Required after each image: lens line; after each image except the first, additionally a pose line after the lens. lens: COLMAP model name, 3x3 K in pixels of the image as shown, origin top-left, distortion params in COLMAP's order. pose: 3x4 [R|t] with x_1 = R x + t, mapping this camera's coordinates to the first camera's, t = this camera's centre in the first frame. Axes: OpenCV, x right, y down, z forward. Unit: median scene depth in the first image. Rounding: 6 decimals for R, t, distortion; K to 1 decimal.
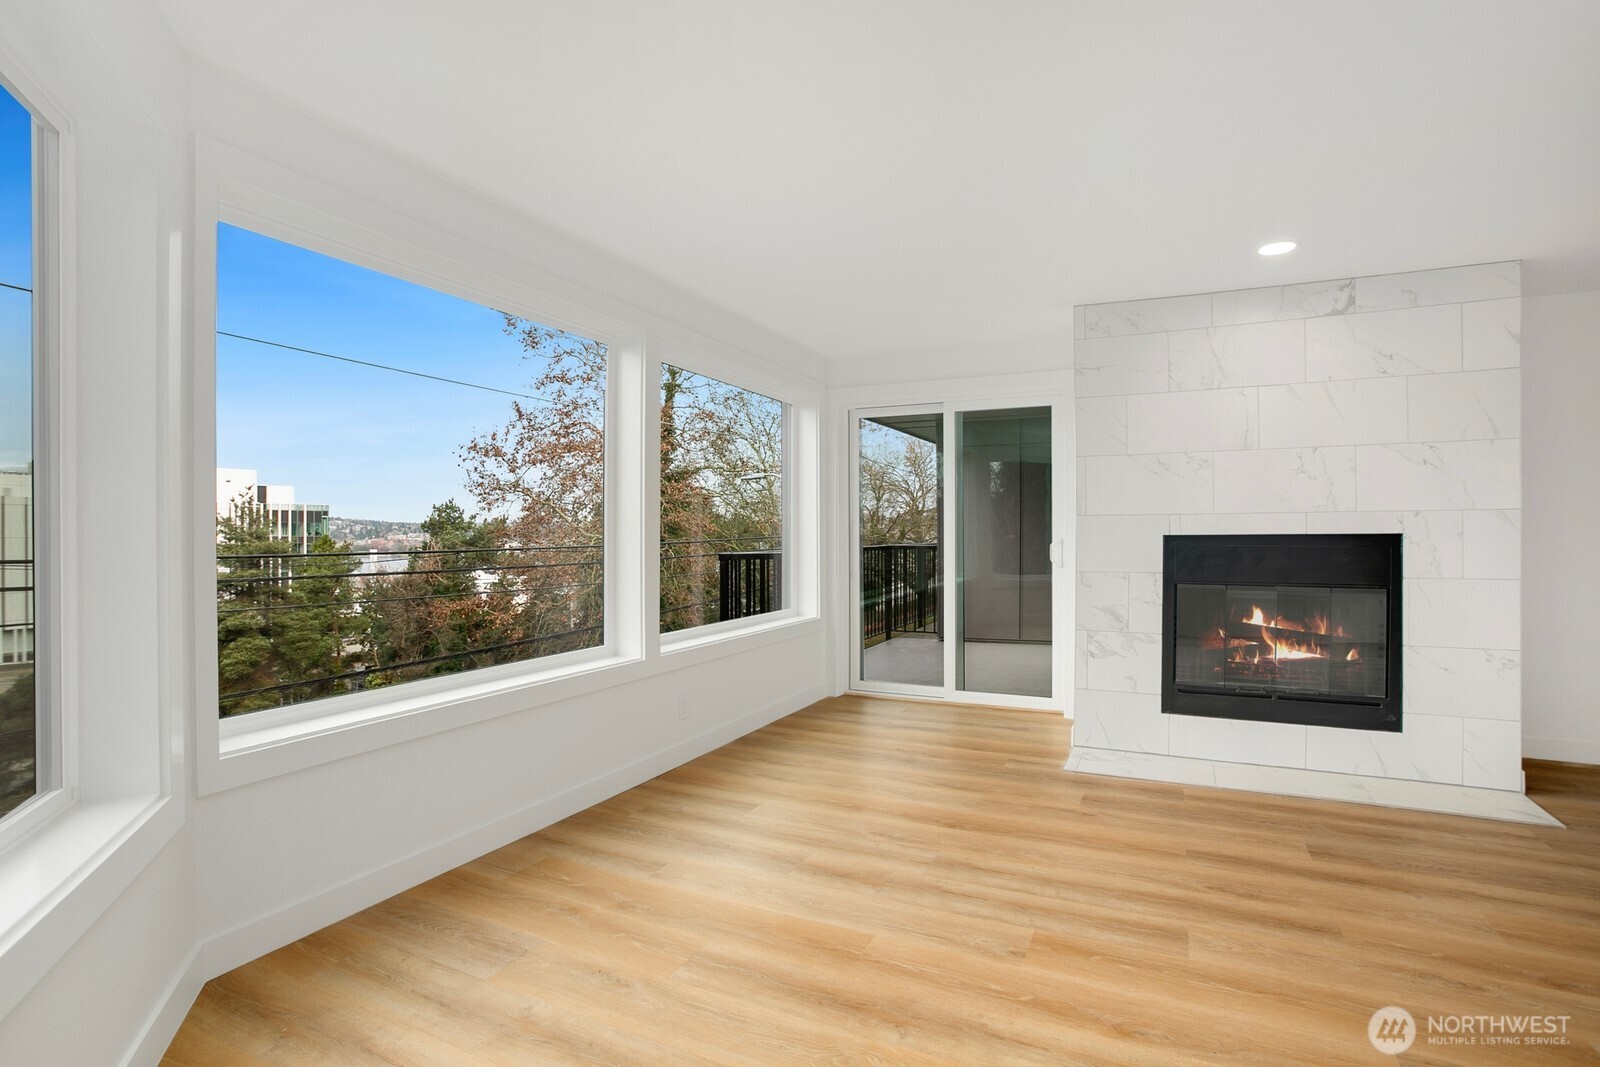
lens RADIAL K [[781.1, 0, 782.8], [0, 781.1, 539.1], [0, 0, 1]] dist [-0.033914, 0.001451]
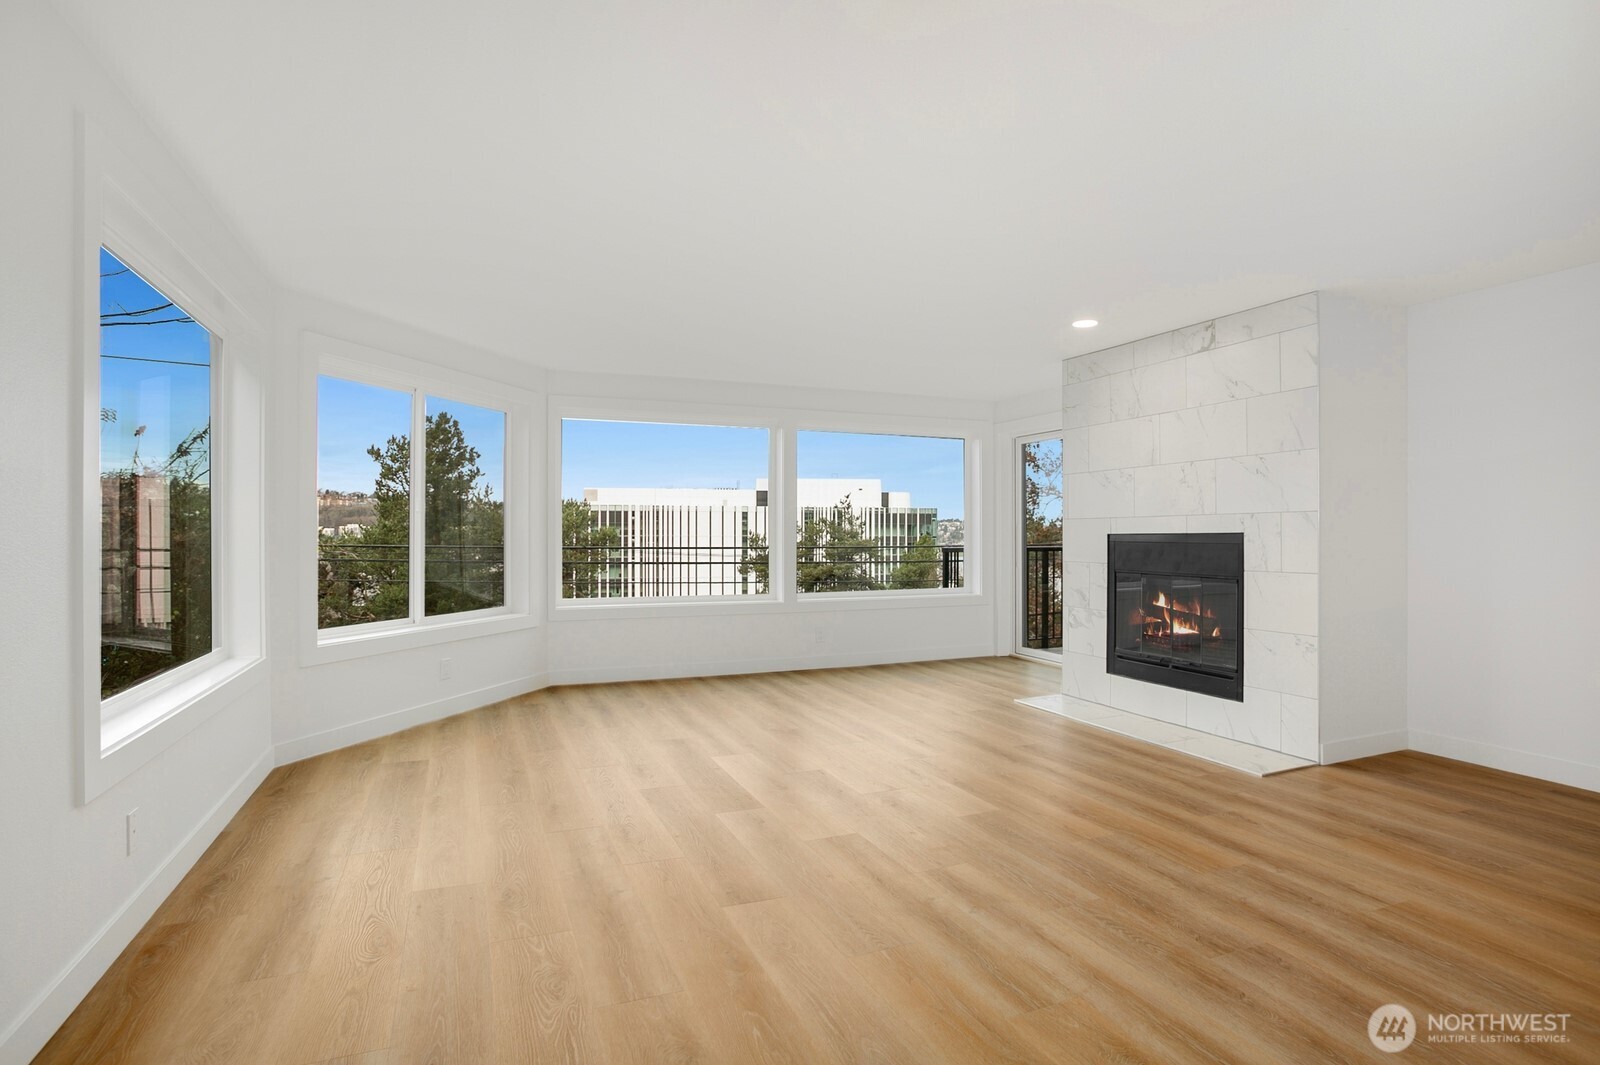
lens RADIAL K [[781.1, 0, 782.8], [0, 781.1, 538.1], [0, 0, 1]] dist [-0.033914, 0.001451]
pose [[0.749045, 0.006003, -0.662492, 0.995729], [-0.007168, 0.999974, 0.000956, 0.004845], [0.662481, 0.004033, 0.749068, -0.336460]]
